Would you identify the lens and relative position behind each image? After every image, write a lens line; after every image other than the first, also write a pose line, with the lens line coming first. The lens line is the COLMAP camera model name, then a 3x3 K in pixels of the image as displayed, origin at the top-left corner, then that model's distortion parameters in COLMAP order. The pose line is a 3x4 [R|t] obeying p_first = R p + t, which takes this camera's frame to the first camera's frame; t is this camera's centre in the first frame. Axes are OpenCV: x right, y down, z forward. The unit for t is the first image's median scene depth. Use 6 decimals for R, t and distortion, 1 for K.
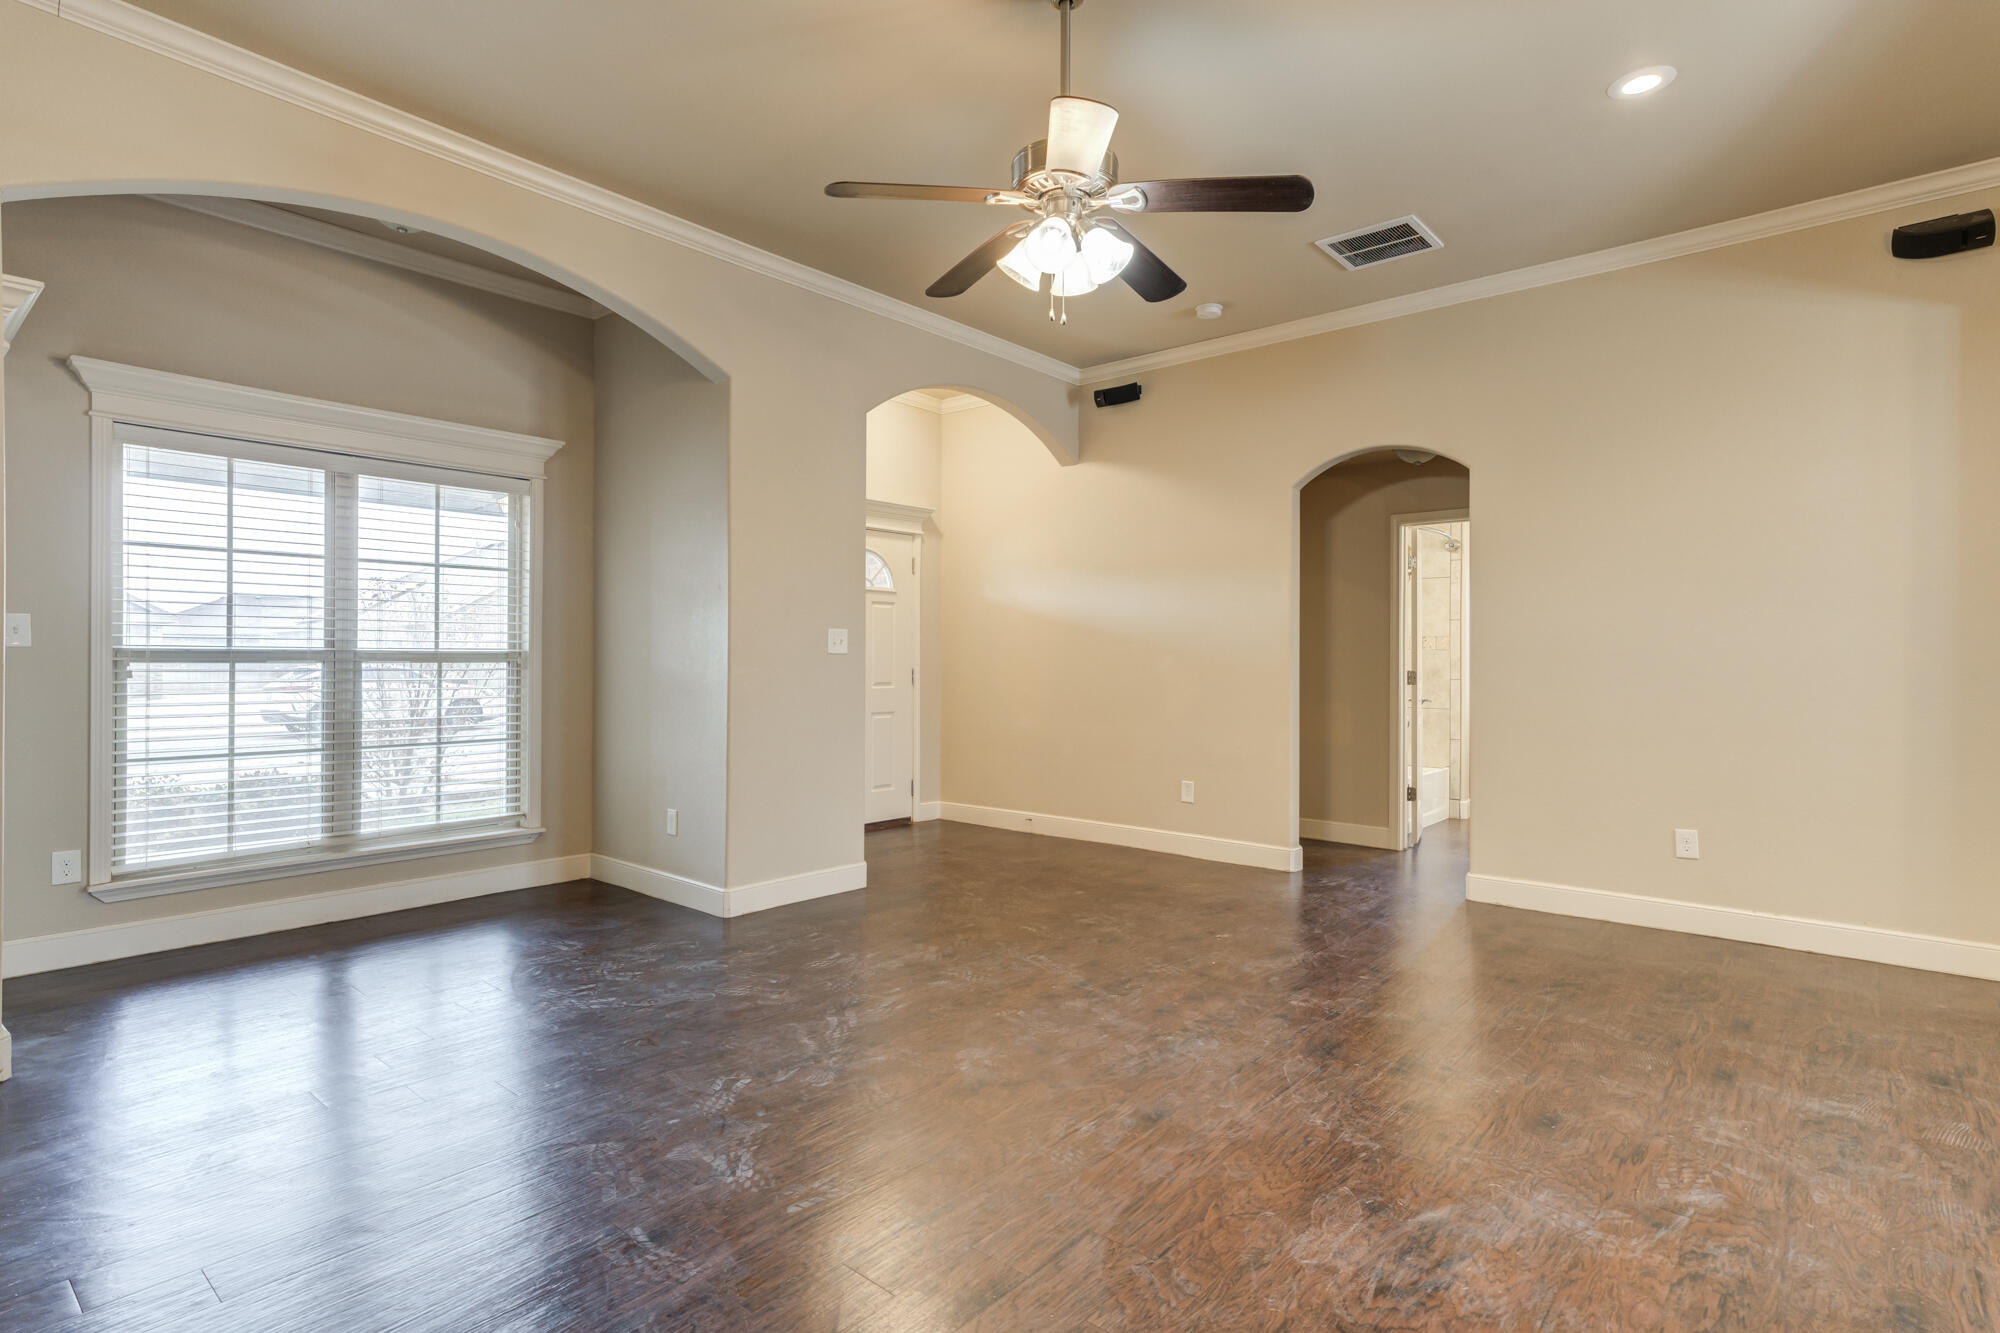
lens RADIAL K [[1010.1, 0, 994.4], [0, 1010.1, 663.6], [0, 0, 1]] dist [0.009635, 0.001516]
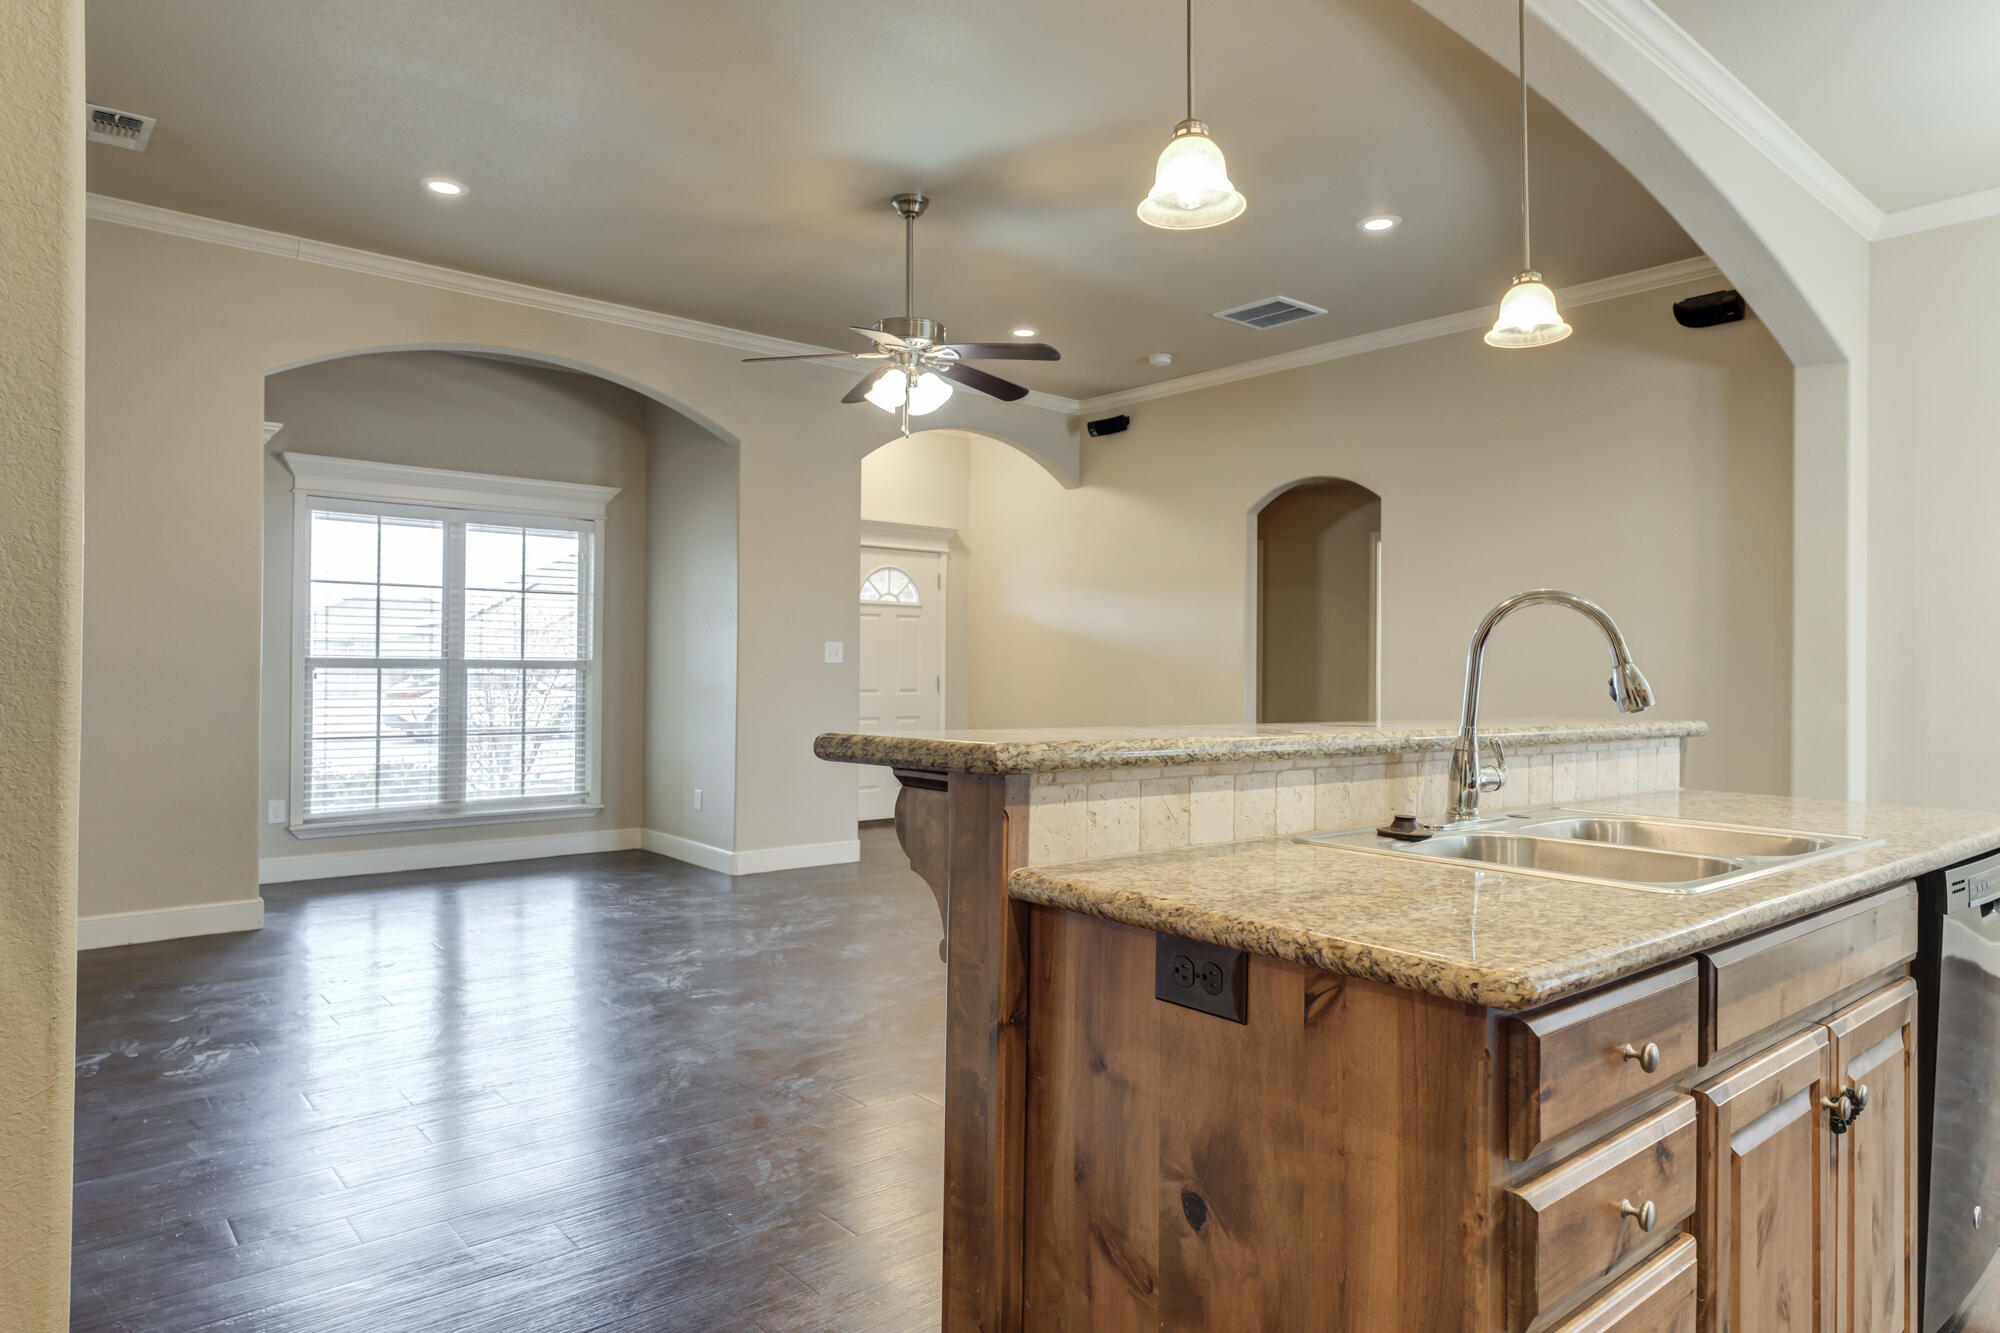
lens RADIAL K [[1264.8, 0, 999.1], [0, 1264.8, 666.2], [0, 0, 1]] dist [0.000695, -0.000094]
pose [[0.986318, 0.003906, -0.164805, 0.292659], [-0.005120, 0.999963, -0.006938, 0.003545], [0.164772, 0.007687, 0.986302, -0.451862]]
